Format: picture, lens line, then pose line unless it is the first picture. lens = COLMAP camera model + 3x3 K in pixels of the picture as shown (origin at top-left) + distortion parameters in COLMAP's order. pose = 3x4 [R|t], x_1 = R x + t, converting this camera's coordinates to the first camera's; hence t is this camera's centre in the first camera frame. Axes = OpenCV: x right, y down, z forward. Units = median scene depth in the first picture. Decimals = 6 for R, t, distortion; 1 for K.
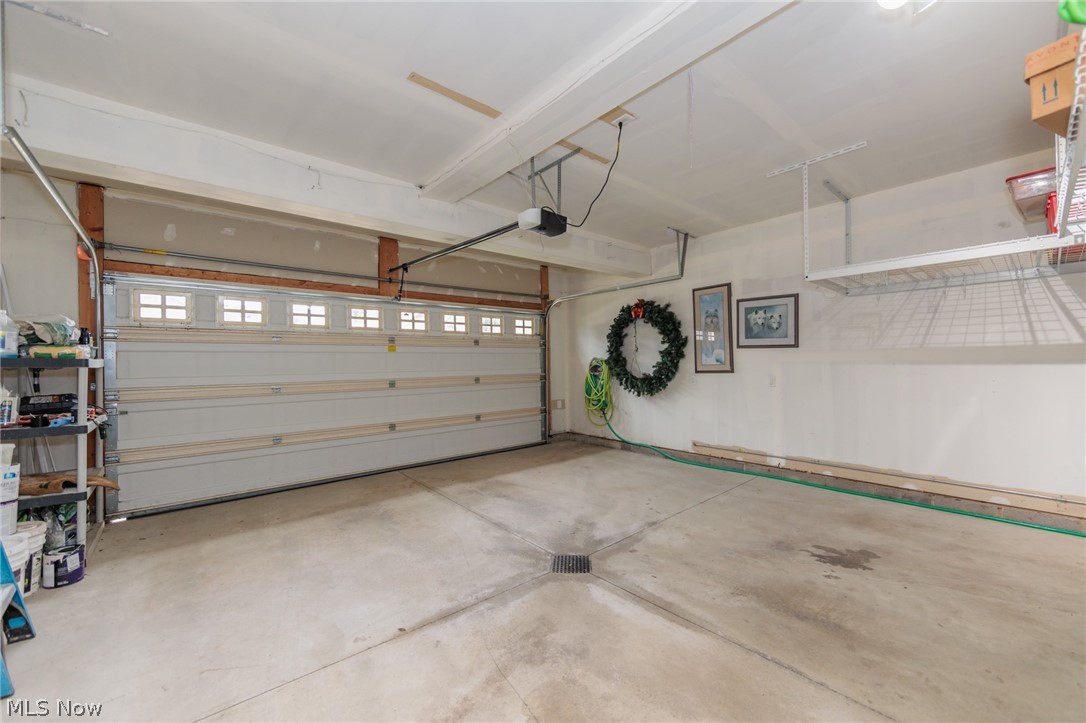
lens RADIAL K [[431.7, 0, 543.0], [0, 431.7, 361.5], [0, 0, 1]] dist [0.001324, 0.000338]
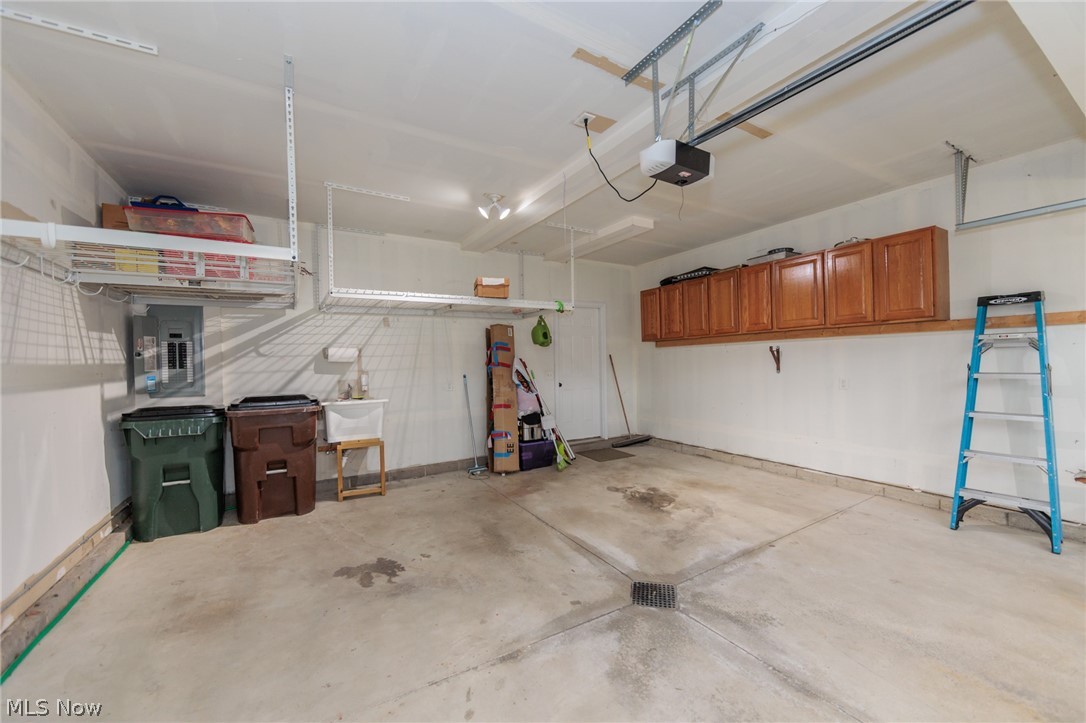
lens RADIAL K [[431.7, 0, 543.0], [0, 431.7, 361.5], [0, 0, 1]] dist [0.001324, 0.000338]
pose [[-0.984932, 0.032181, 0.169922, 0.126151], [0.032939, 0.999456, 0.001638, -0.020207], [-0.169777, 0.007210, -0.985456, 1.957399]]
